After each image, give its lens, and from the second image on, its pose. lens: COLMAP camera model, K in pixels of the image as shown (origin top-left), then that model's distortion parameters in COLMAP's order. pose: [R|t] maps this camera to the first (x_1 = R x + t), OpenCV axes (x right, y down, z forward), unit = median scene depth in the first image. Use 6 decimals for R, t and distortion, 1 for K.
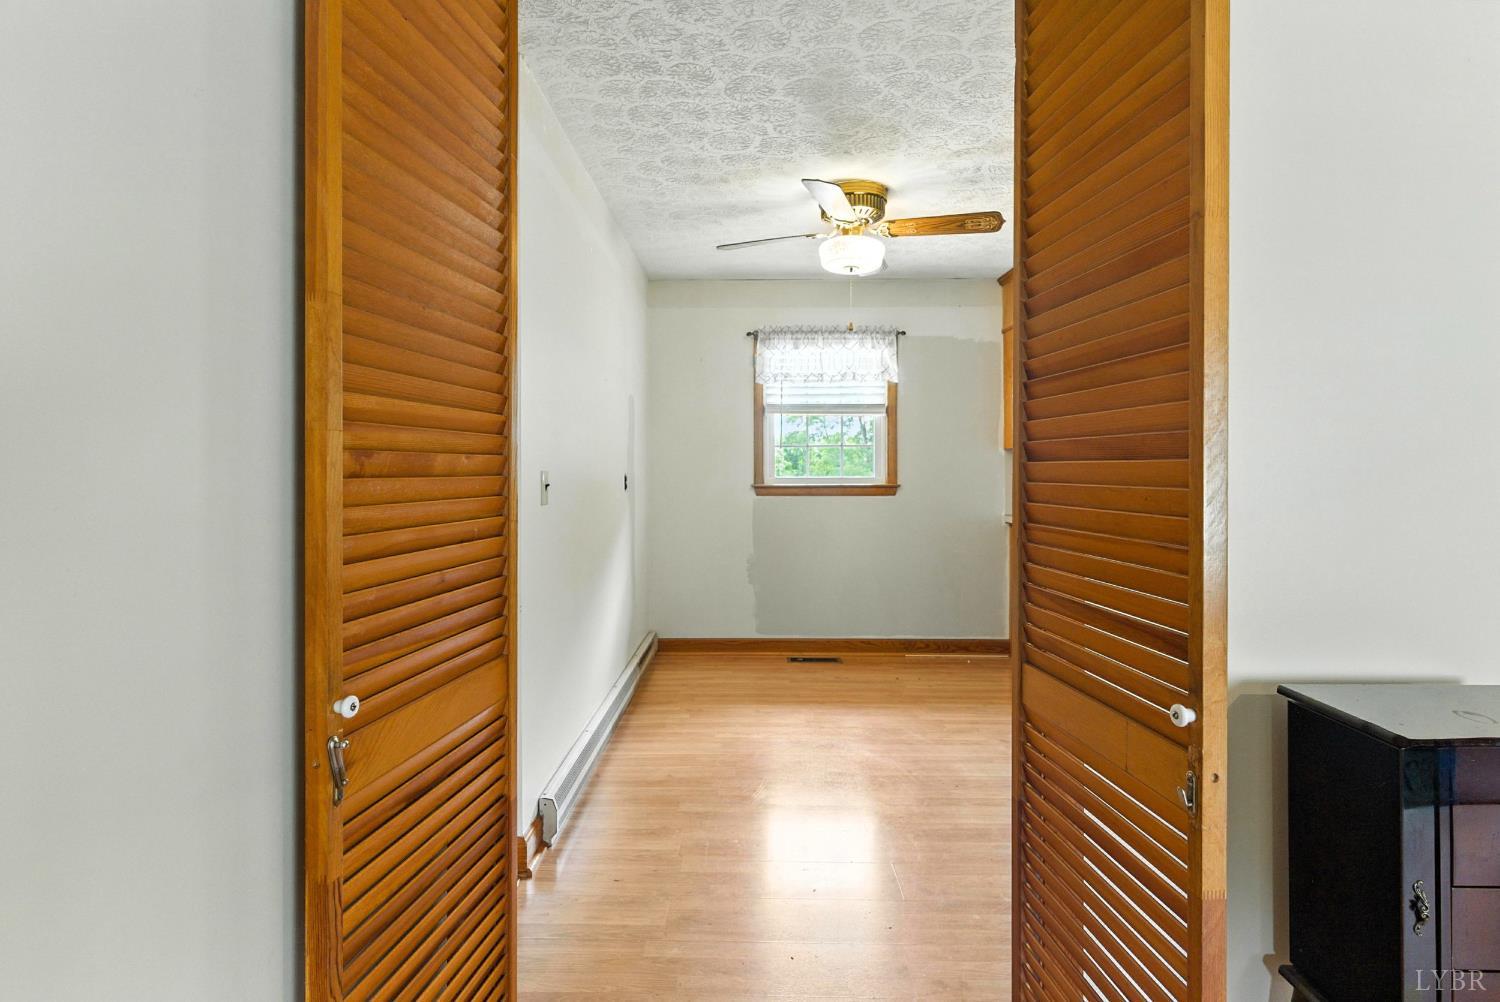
lens RADIAL K [[736.5, 0, 741.4], [0, 736.5, 477.6], [0, 0, 1]] dist [0.035786, -0.000003]
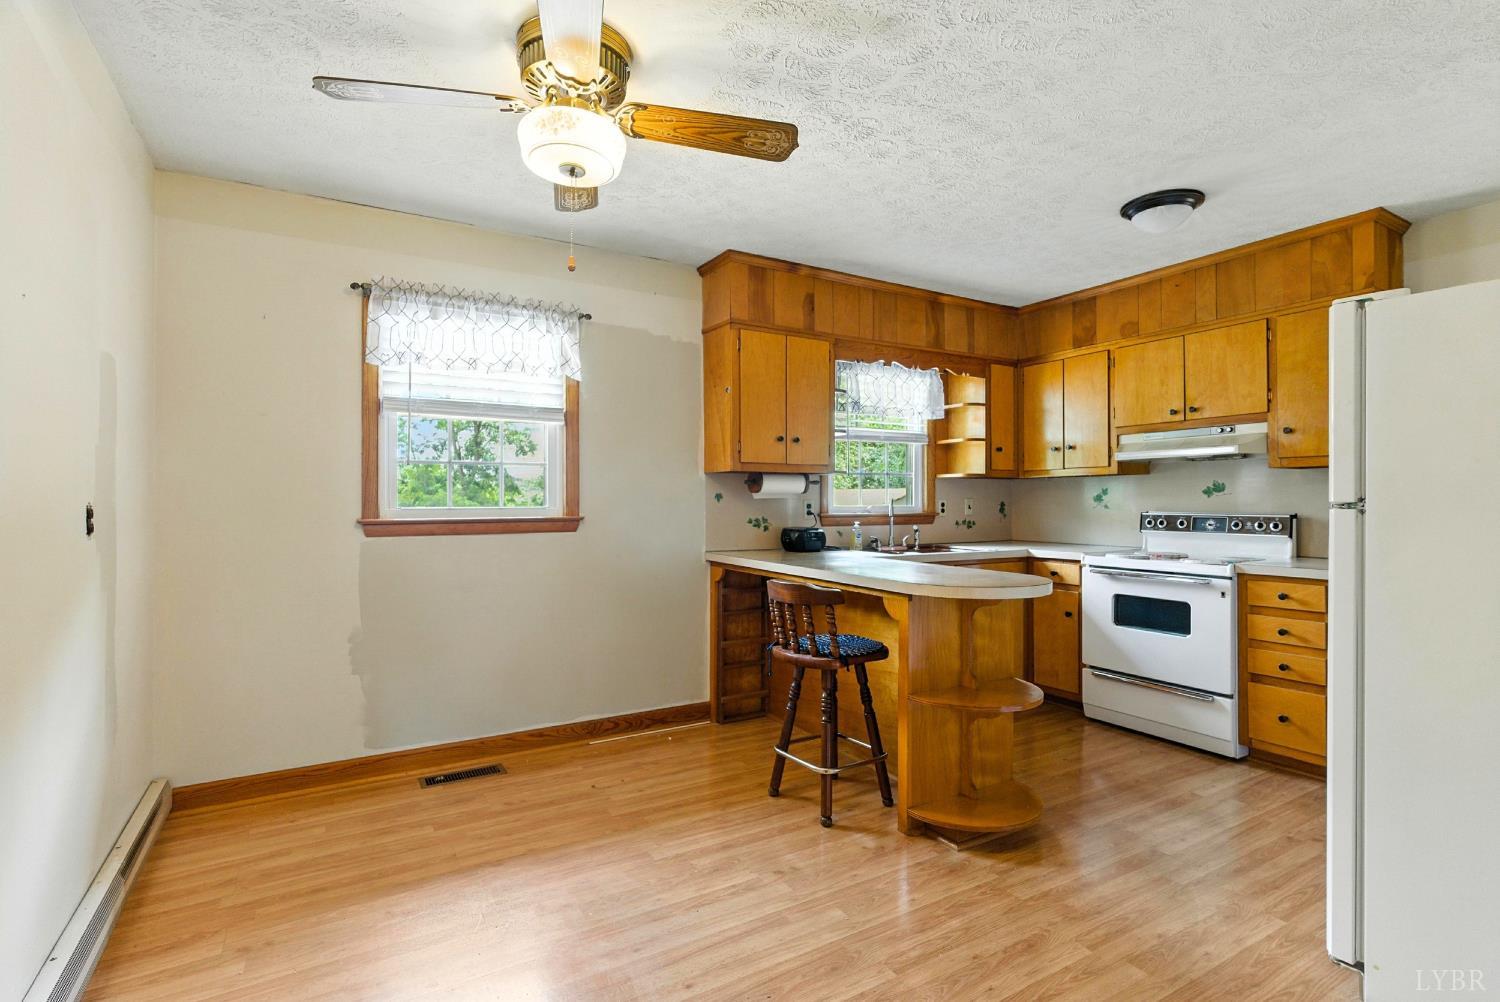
lens RADIAL K [[719.9, 0, 750.7], [0, 719.9, 497.3], [0, 0, 1]] dist [-0.000926, 0.000006]
pose [[0.848112, 0.002827, 0.529810, -0.028809], [0.003633, 0.999931, -0.011150, -0.002002], [-0.529805, 0.011381, 0.848043, 0.287745]]
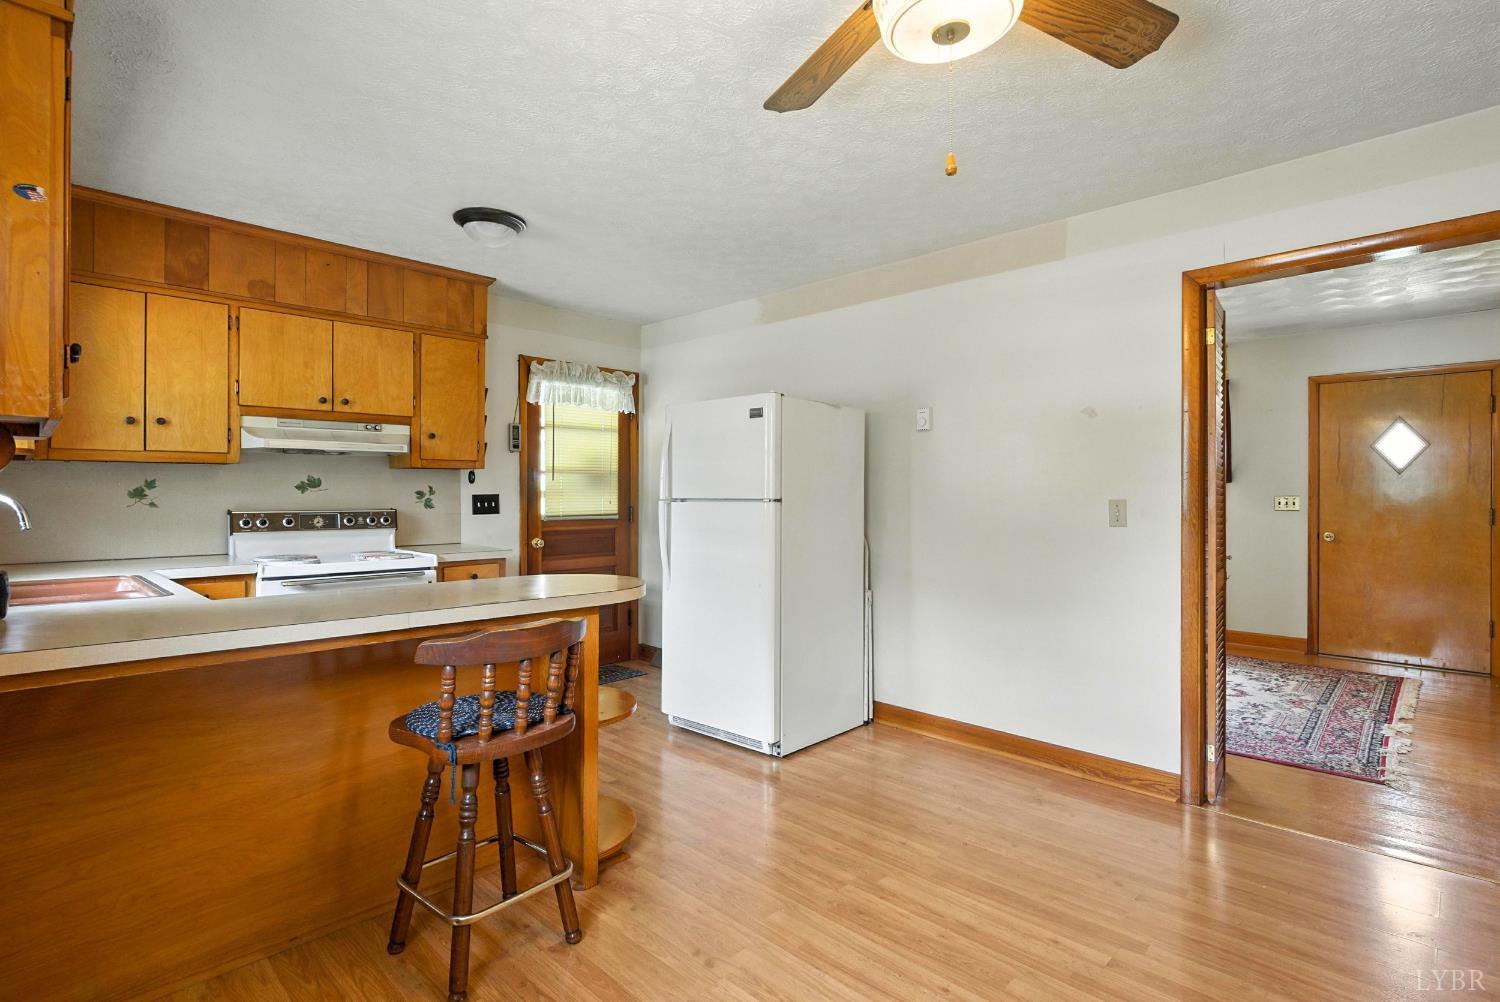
lens RADIAL K [[740.2, 0, 756.1], [0, 740.2, 496.5], [0, 0, 1]] dist [-0.001979, -0.000442]
pose [[-0.733862, -0.001826, 0.679296, -0.044601], [0.002844, 0.999979, 0.005760, -0.008959], [-0.679293, 0.006159, -0.733842, 0.973485]]
